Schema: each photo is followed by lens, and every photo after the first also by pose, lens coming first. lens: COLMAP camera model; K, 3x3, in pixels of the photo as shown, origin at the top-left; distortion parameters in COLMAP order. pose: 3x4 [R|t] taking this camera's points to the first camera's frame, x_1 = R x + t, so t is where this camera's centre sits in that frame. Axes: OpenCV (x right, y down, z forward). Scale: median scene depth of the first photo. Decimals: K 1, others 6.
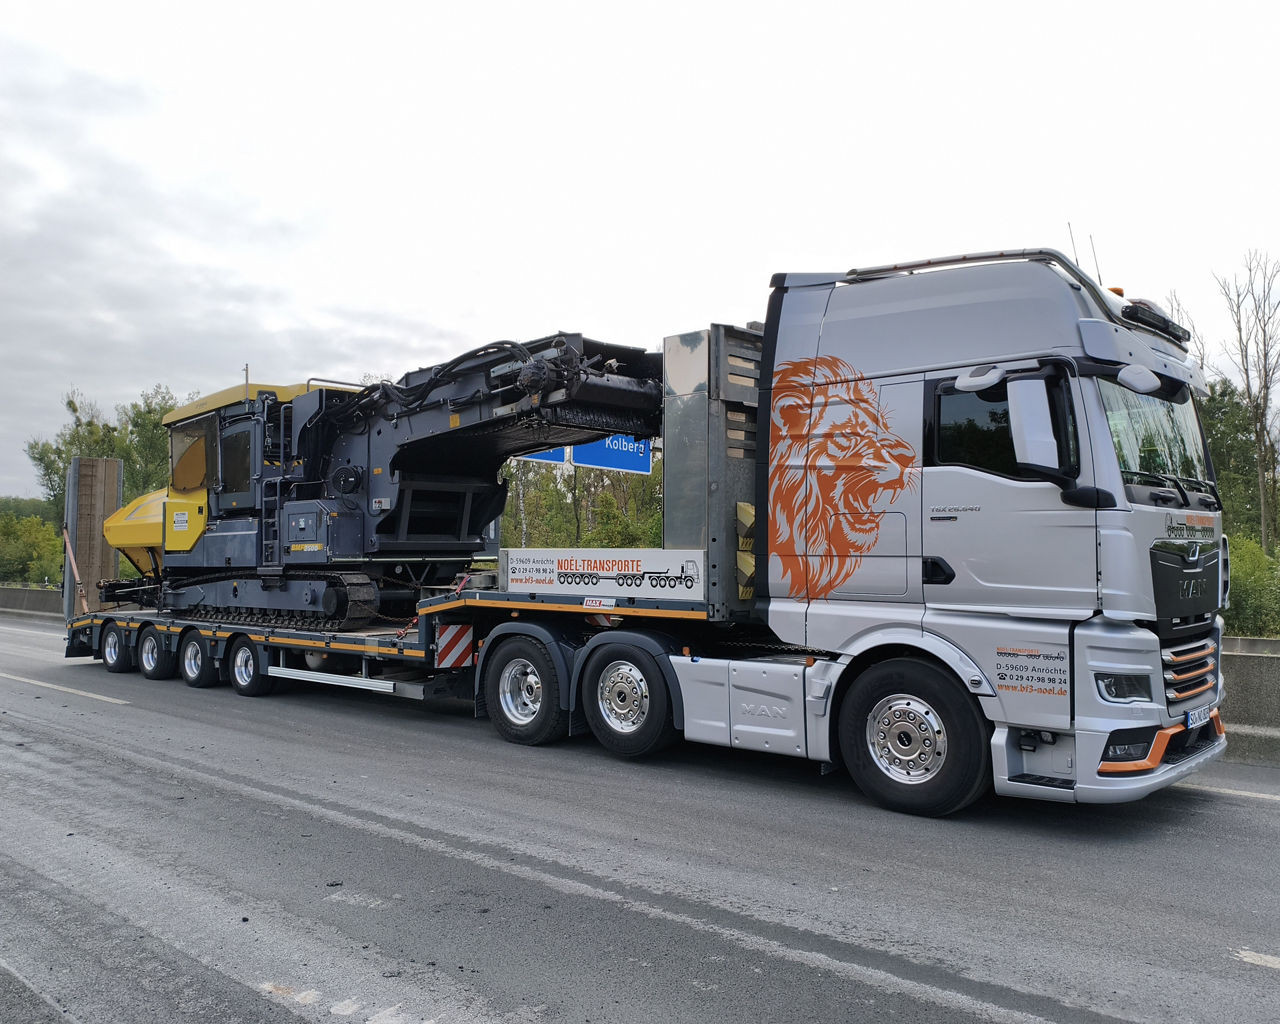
lens RADIAL K [[1093.8, 0, 596.4], [0, 1093.8, 513.5], [0, 0, 1]] dist [0.014636, -0.036592]
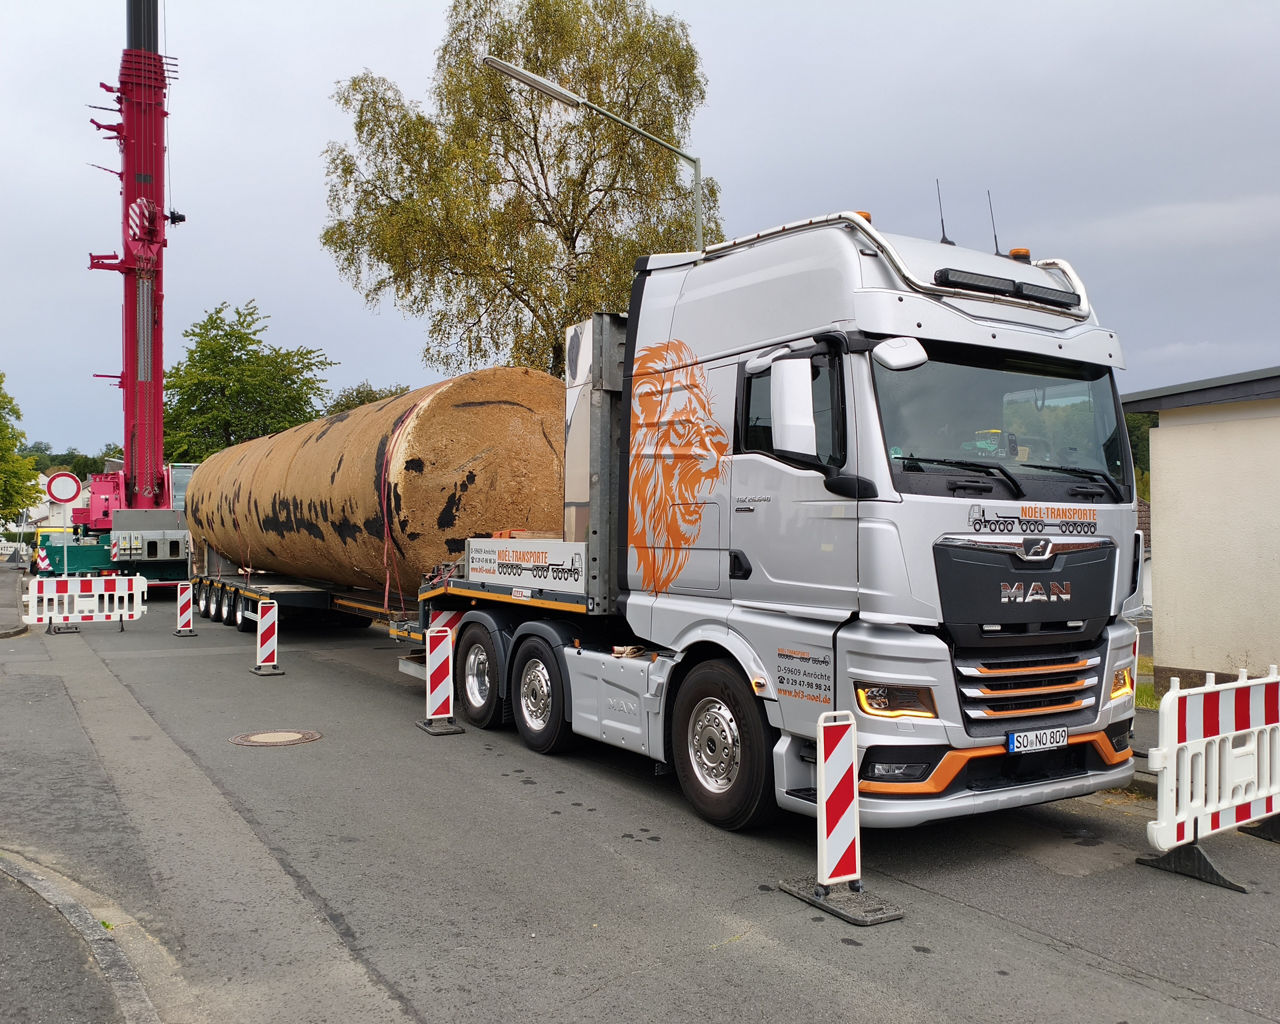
lens RADIAL K [[1093.8, 0, 645.3], [0, 1093.8, 507.8], [0, 0, 1]] dist [0.014636, -0.036592]
pose [[0.970156, 0.014283, -0.242062, 0.434423], [-0.016869, 0.999821, -0.008613, 0.012027], [0.241895, 0.012439, 0.970223, 0.066925]]
